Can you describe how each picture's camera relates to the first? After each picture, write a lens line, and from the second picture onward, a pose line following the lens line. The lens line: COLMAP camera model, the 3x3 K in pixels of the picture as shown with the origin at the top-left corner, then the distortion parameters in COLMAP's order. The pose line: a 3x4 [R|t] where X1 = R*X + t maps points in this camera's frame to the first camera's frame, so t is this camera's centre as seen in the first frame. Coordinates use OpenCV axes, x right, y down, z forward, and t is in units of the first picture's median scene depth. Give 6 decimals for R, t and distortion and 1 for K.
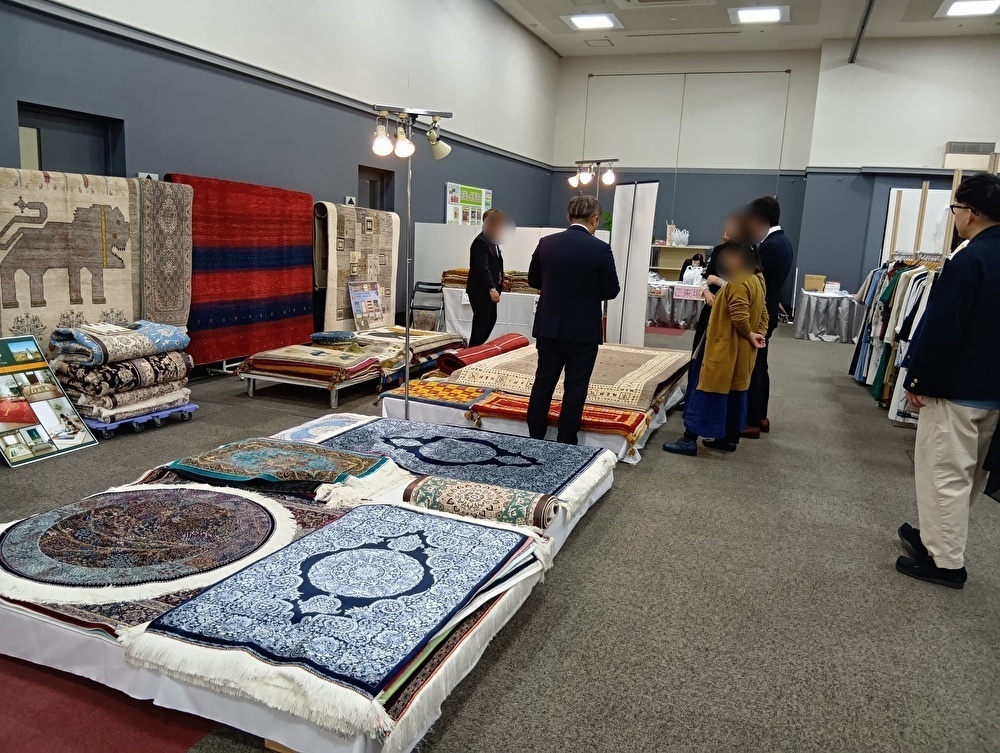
lens RADIAL K [[764.3, 0, 496.0], [0, 764.3, 394.7], [0, 0, 1]] dist [0.031338, -0.106330]
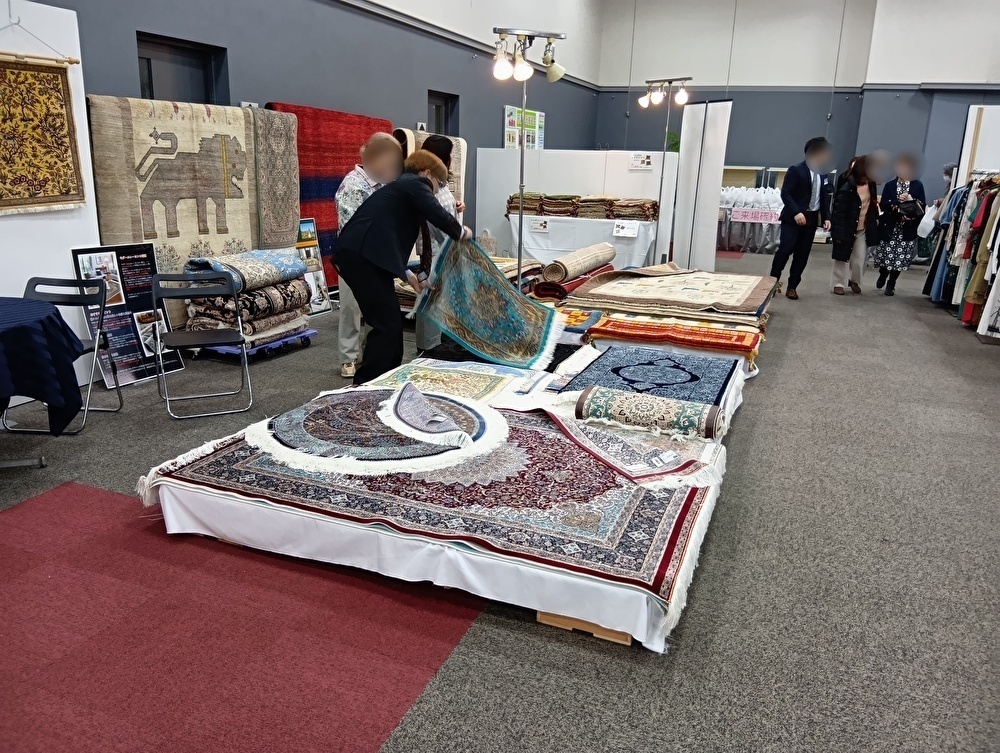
lens RADIAL K [[764.3, 0, 496.0], [0, 764.3, 394.7], [0, 0, 1]] dist [0.031338, -0.106330]
pose [[0.999638, -0.012974, -0.023590, -0.133788], [0.015061, 0.995779, 0.090535, 0.009473], [0.022316, -0.090858, 0.995614, -0.039377]]
